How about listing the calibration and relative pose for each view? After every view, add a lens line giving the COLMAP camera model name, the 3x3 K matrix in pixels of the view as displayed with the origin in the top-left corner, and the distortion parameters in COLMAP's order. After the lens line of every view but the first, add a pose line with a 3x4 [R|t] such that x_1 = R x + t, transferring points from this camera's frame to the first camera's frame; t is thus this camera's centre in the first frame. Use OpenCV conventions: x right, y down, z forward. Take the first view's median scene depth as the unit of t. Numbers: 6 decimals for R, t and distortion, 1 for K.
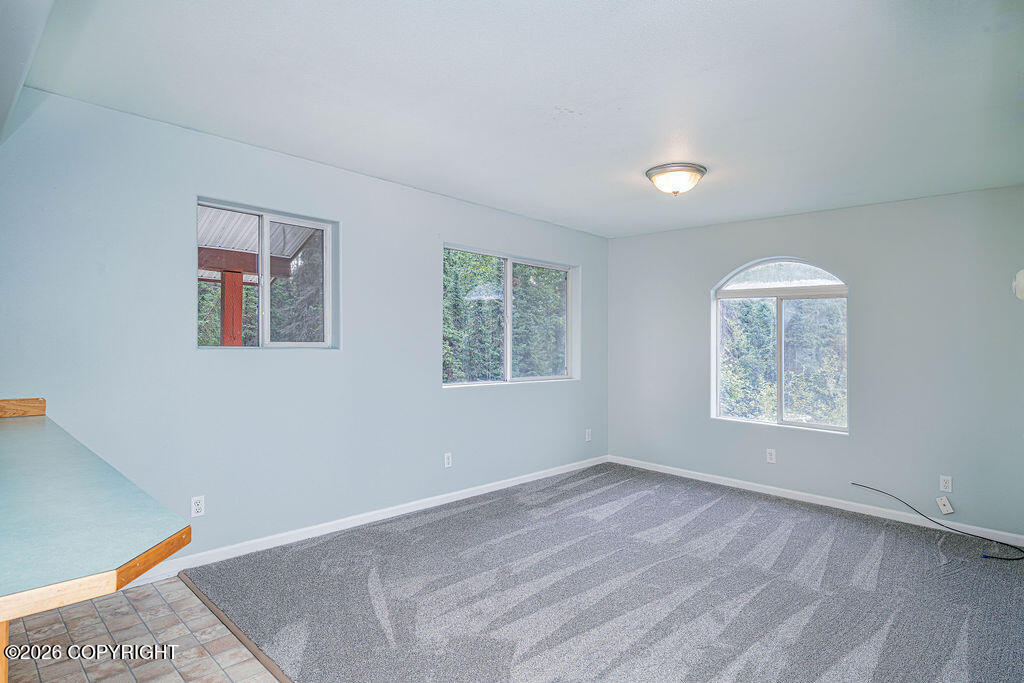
lens RADIAL K [[561.7, 0, 511.8], [0, 561.7, 283.2], [0, 0, 1]] dist [-0.005200, -0.001267]
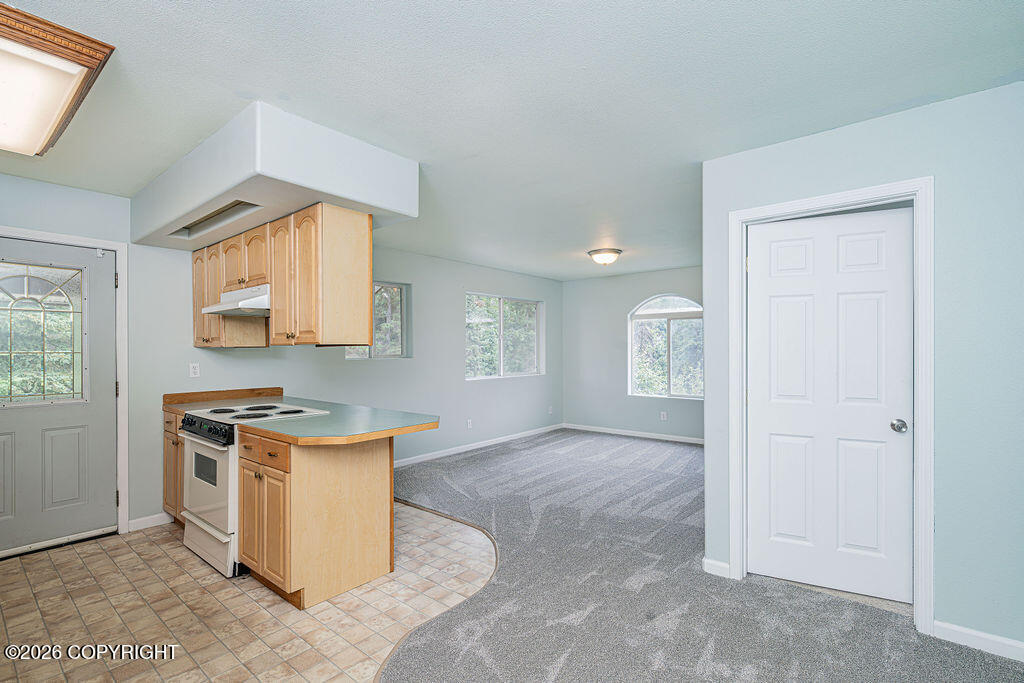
lens RADIAL K [[473.6, 0, 510.9], [0, 473.6, 349.8], [0, 0, 1]] dist [-0.007717, -0.000129]
pose [[0.996298, -0.030780, 0.080265, -0.088114], [0.022487, 0.994505, 0.102243, -0.034989], [-0.082971, -0.100060, 0.991516, -0.323087]]
